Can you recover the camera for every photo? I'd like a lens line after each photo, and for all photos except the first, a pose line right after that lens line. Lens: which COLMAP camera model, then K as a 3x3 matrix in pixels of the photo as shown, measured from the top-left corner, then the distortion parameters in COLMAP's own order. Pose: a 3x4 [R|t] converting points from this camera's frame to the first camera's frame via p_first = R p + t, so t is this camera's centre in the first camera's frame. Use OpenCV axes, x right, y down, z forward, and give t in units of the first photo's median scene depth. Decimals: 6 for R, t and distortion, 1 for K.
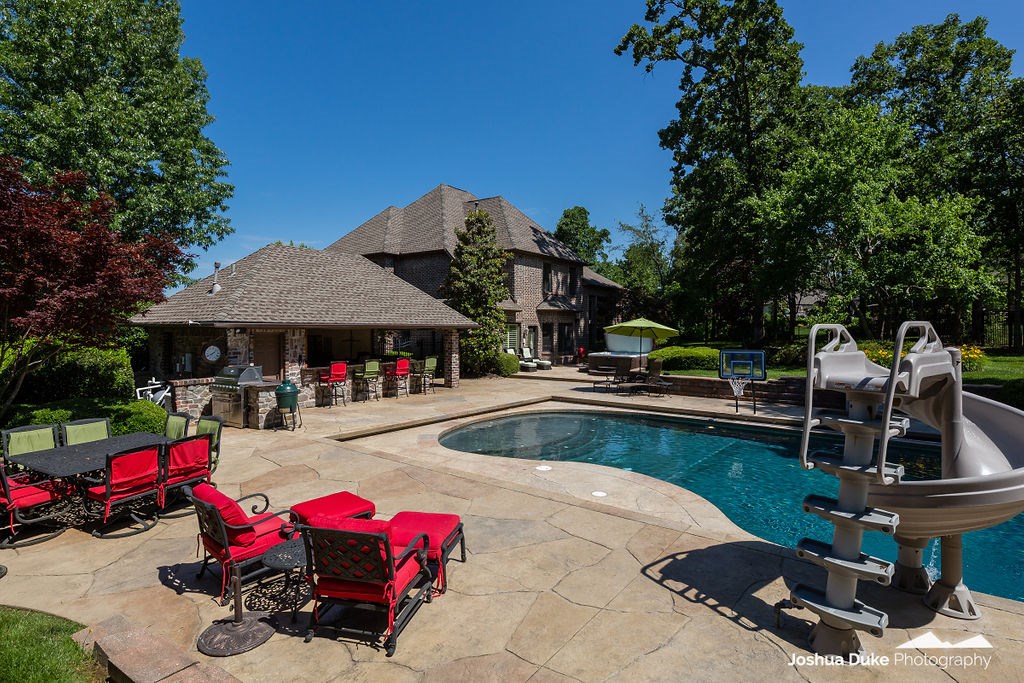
lens RADIAL K [[509.2, 0, 509.2], [0, 509.2, 351.5], [0, 0, 1]] dist [0.000570, -0.000159]
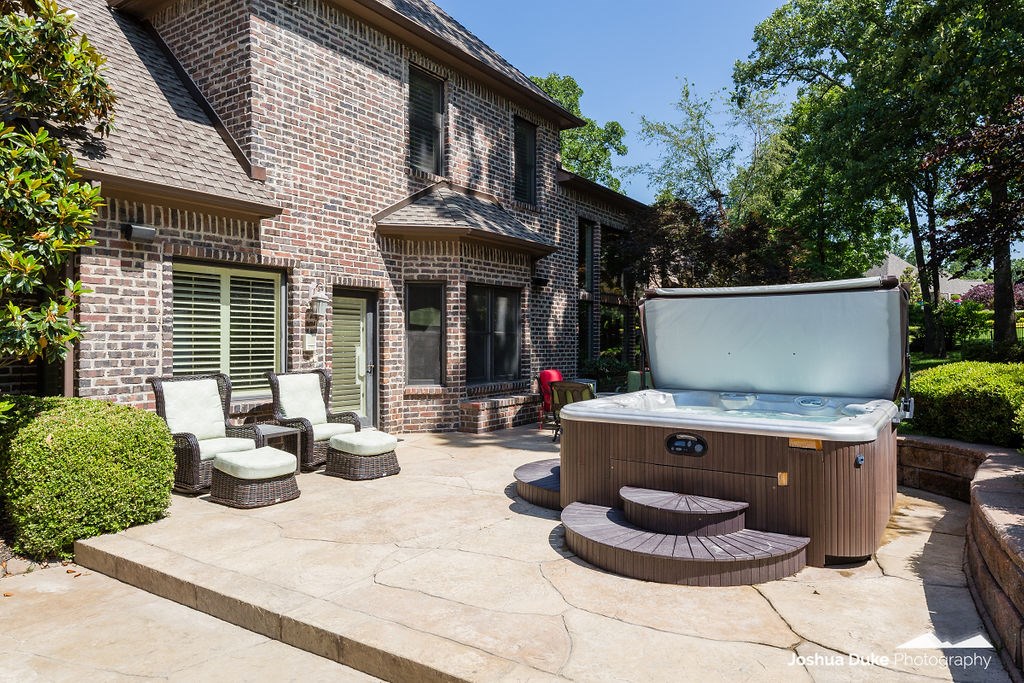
lens RADIAL K [[678.8, 0, 512.0], [0, 678.8, 341.5], [0, 0, 1]] dist [-0.036121, 0.001233]
pose [[0.999003, -0.005496, 0.044315, 0.109026], [0.007445, 0.999006, -0.043945, -0.006995], [-0.044029, 0.044231, 0.998051, 0.658899]]
